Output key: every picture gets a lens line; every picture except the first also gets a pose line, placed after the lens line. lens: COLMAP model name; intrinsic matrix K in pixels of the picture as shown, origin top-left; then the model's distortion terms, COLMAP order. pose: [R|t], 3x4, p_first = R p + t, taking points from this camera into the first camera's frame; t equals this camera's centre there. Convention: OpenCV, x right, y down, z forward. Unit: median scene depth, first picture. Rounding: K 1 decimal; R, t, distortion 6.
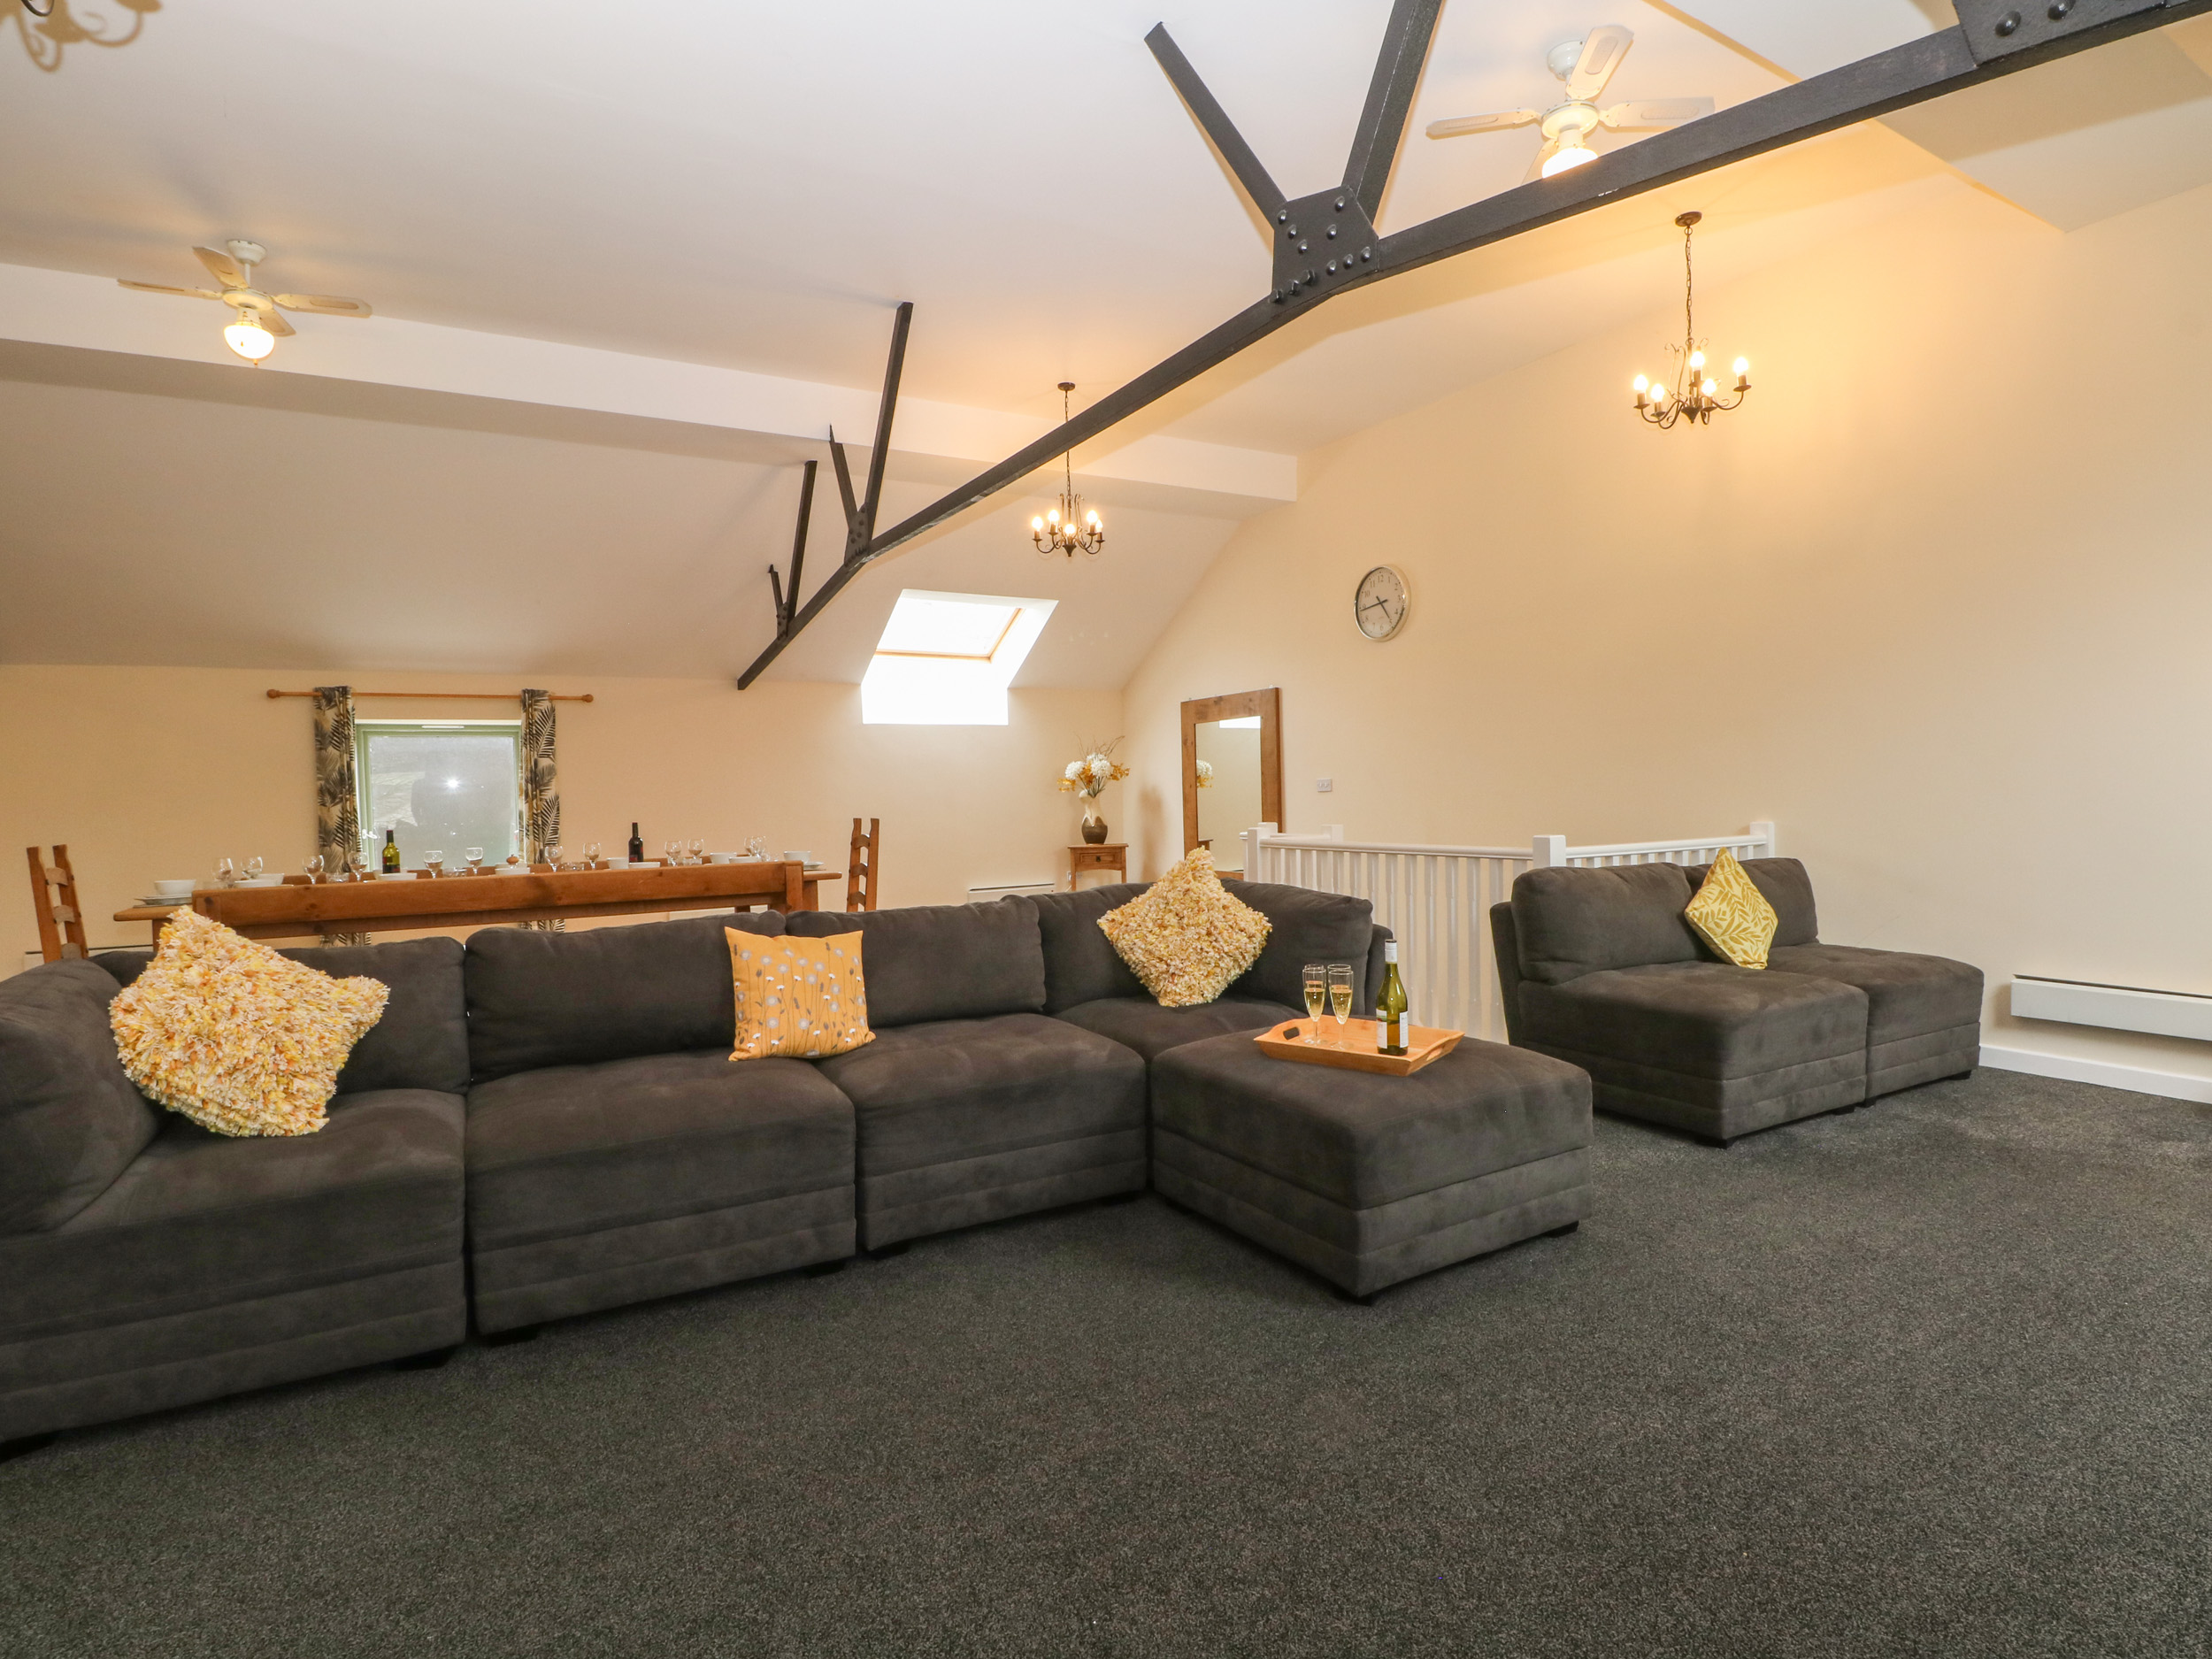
lens RADIAL K [[1164.4, 0, 1116.2], [0, 1164.4, 837.1], [0, 0, 1]] dist [0.003952, -0.015284]
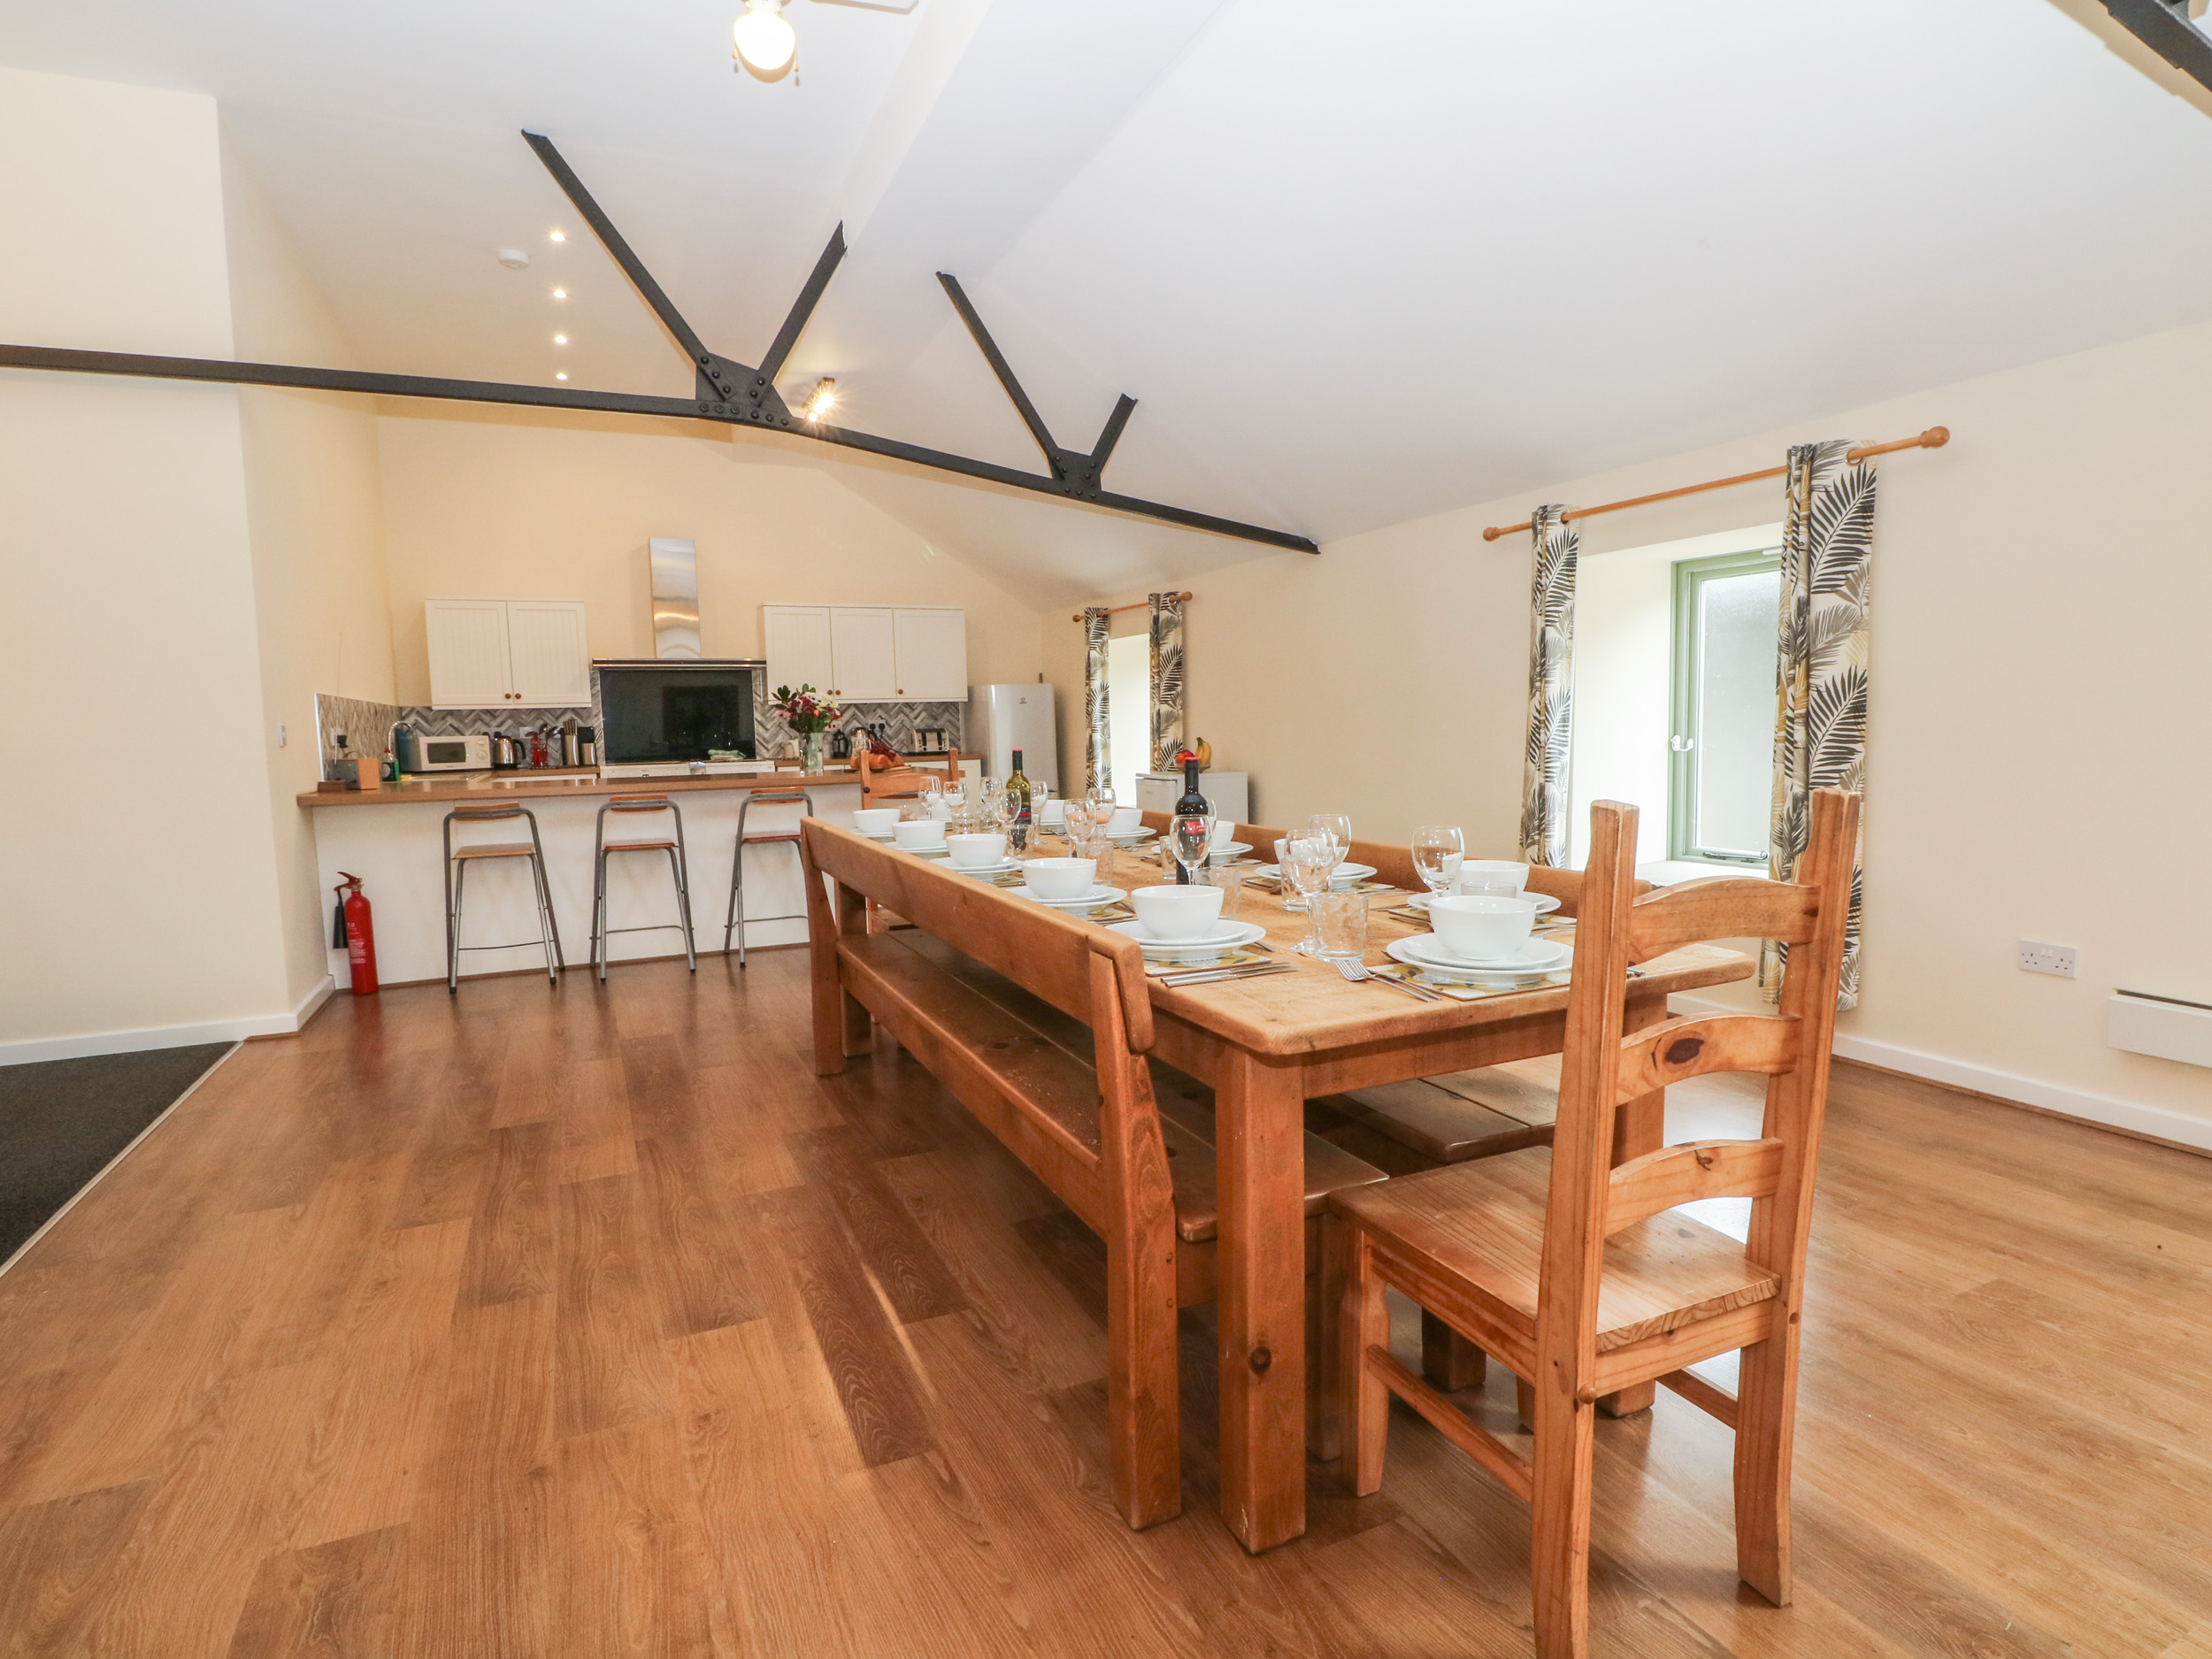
lens RADIAL K [[1164.4, 0, 1116.2], [0, 1164.4, 837.1], [0, 0, 1]] dist [0.003952, -0.015284]
pose [[-0.121908, 0.125060, -0.984631, -0.000262], [-0.015234, 0.991678, 0.127841, -0.030246], [0.992425, 0.030585, -0.118988, 0.854225]]
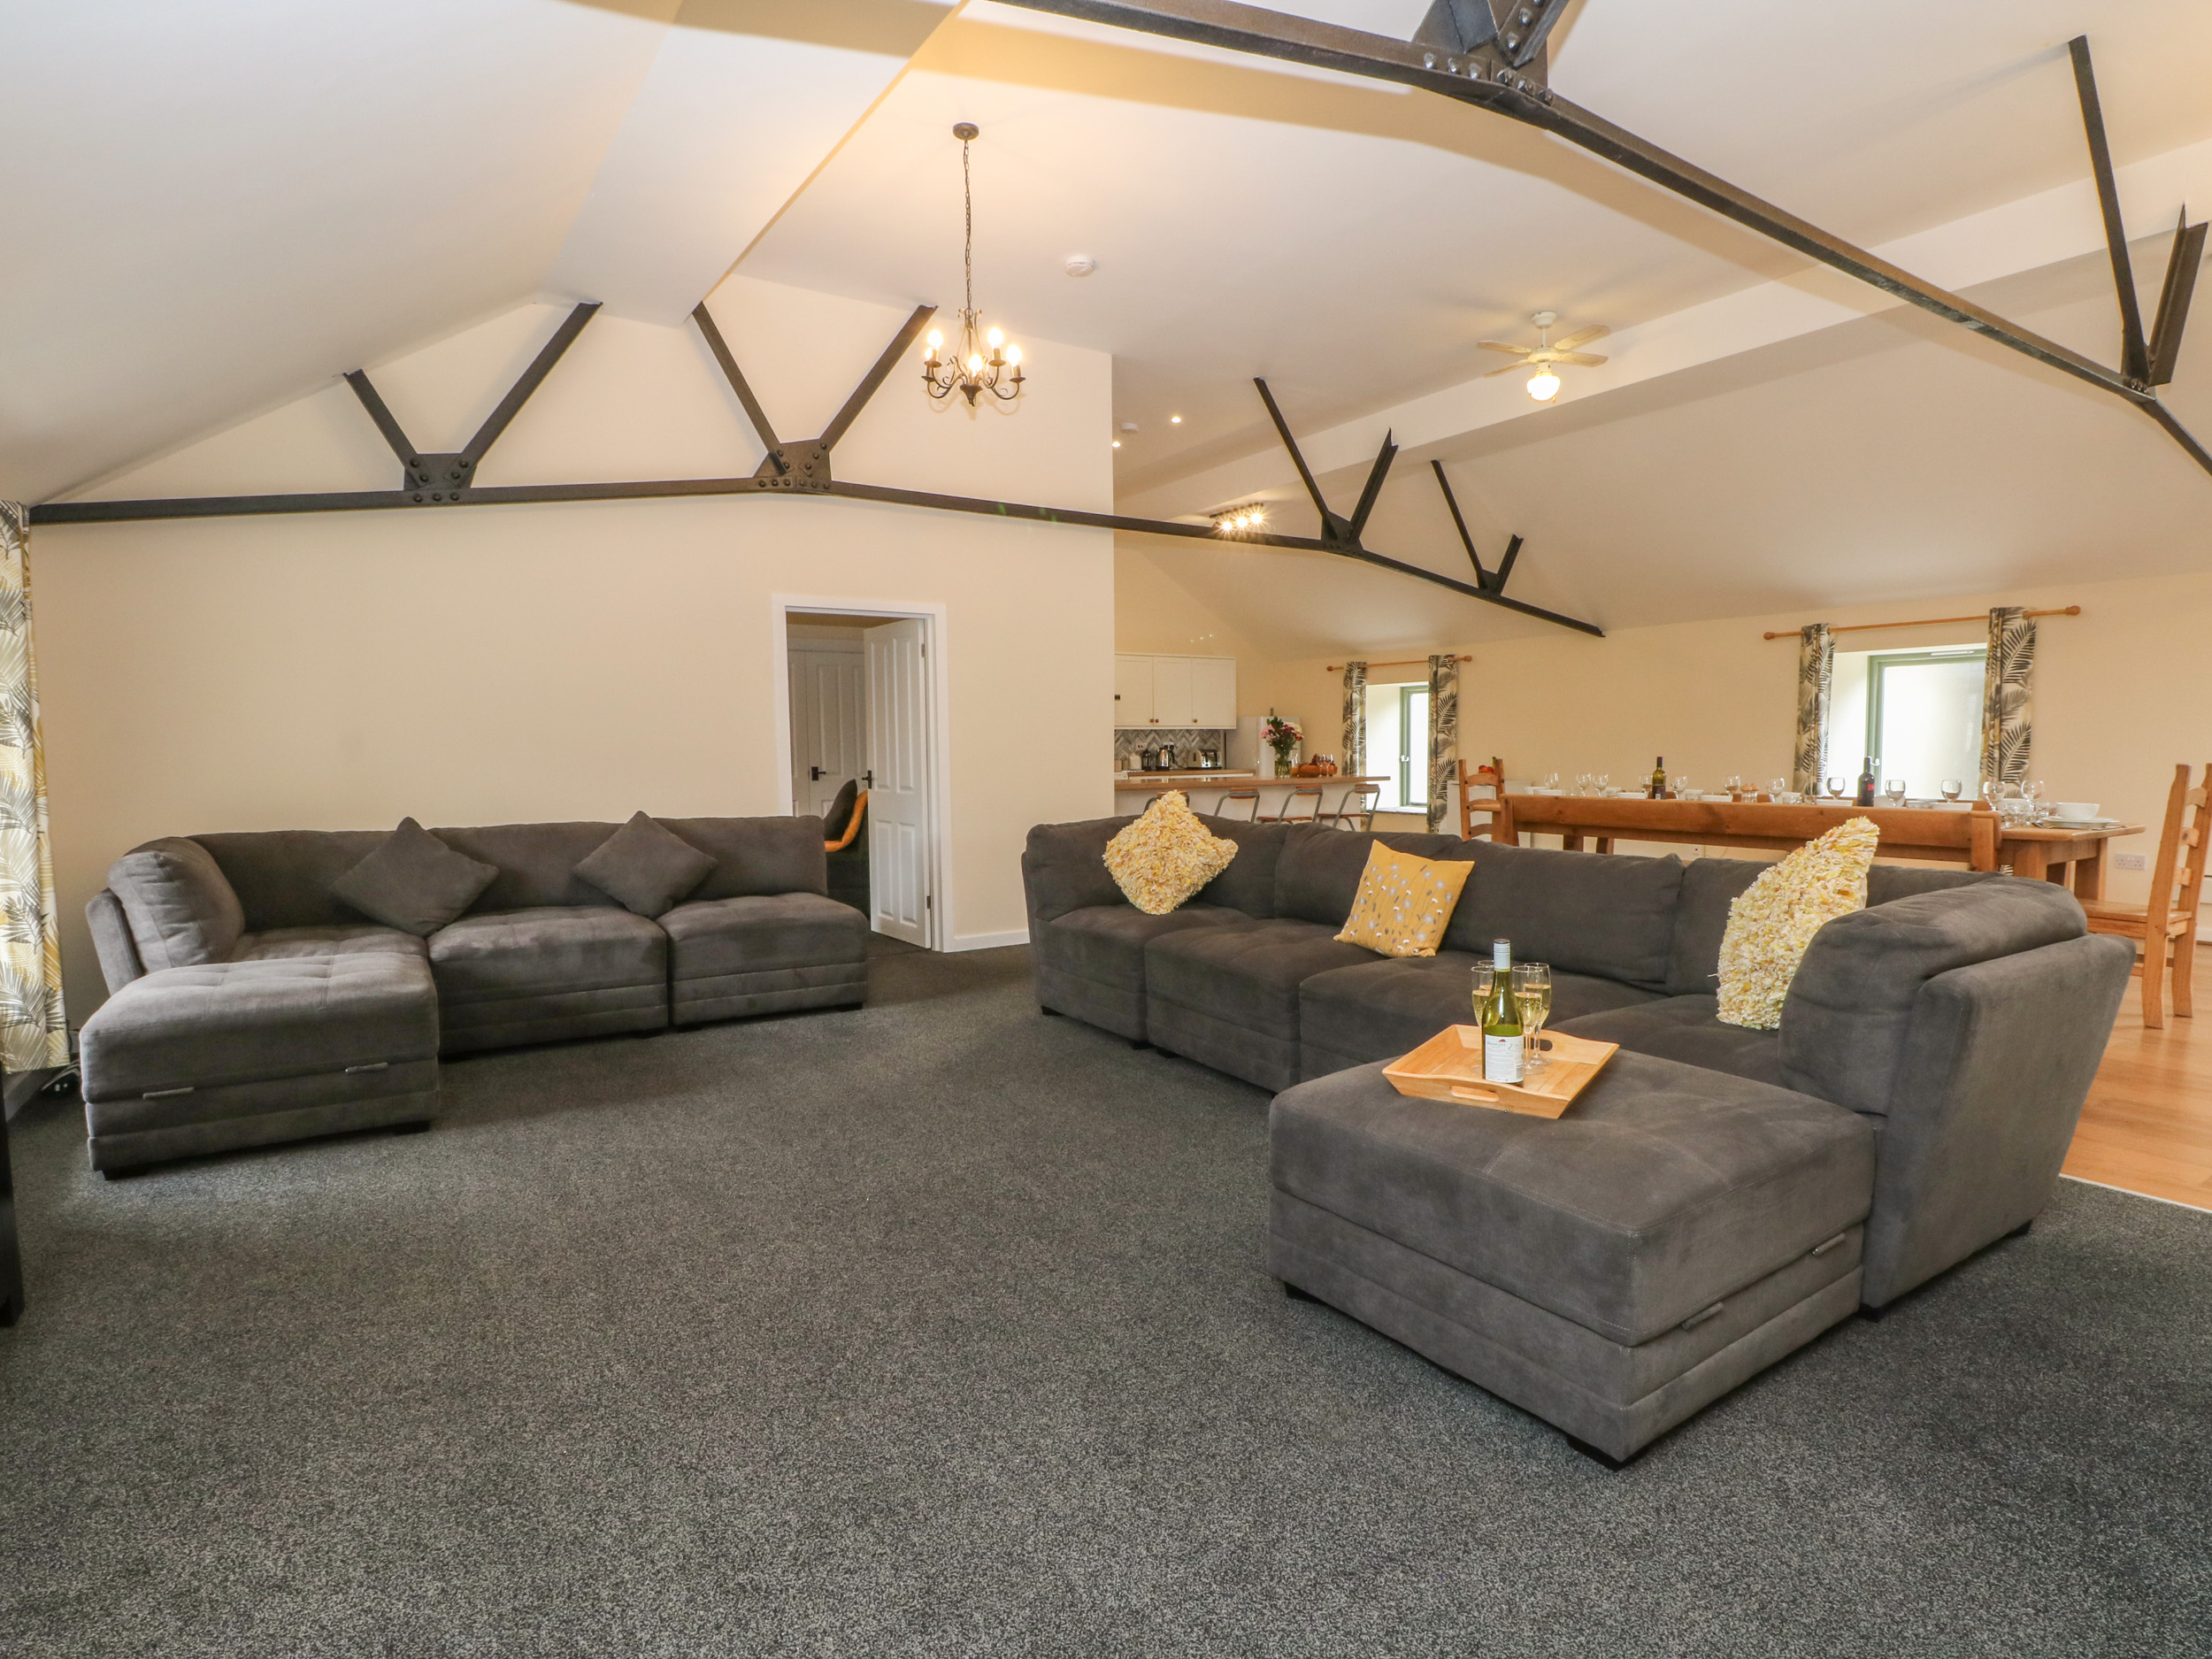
lens RADIAL K [[1164.4, 0, 1116.2], [0, 1164.4, 837.1], [0, 0, 1]] dist [0.003952, -0.015284]
pose [[0.041880, 0.100465, -0.994059, 0.410837], [-0.032200, 0.994551, 0.099158, -0.018260], [0.998604, 0.027856, 0.044887, 0.303657]]
